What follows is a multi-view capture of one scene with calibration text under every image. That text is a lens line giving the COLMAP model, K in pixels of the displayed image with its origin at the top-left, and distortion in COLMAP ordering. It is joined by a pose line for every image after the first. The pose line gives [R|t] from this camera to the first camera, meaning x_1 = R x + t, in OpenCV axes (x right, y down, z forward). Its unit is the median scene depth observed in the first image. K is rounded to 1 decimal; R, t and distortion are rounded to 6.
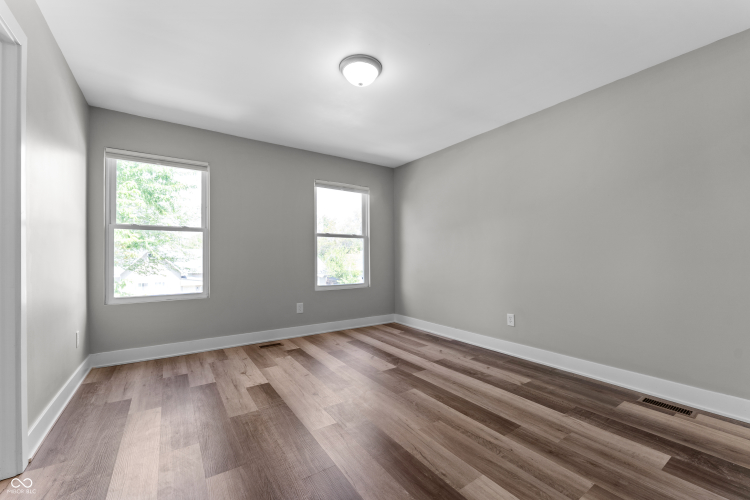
lens RADIAL K [[302.8, 0, 373.8], [0, 302.8, 256.9], [0, 0, 1]] dist [-0.000691, -0.000279]
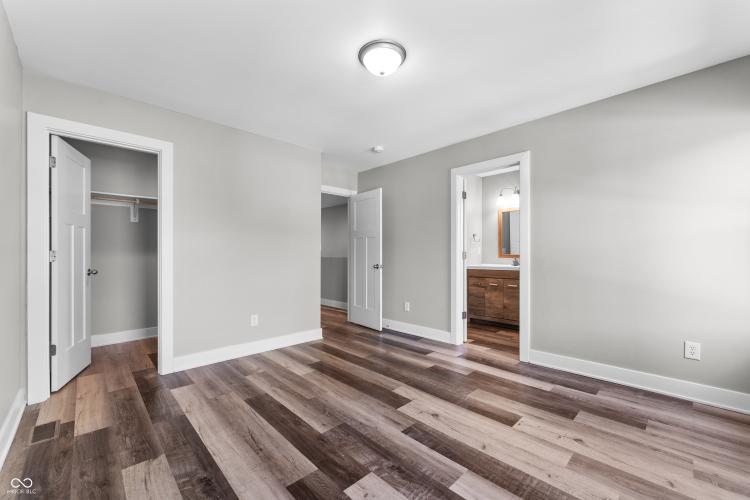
lens RADIAL K [[302.8, 0, 373.8], [0, 302.8, 256.9], [0, 0, 1]] dist [-0.000691, -0.000279]
pose [[-0.985726, 0.005414, -0.168273, 0.141029], [0.005051, 0.999984, 0.002585, -0.023083], [0.168284, 0.001698, -0.985737, 1.928169]]
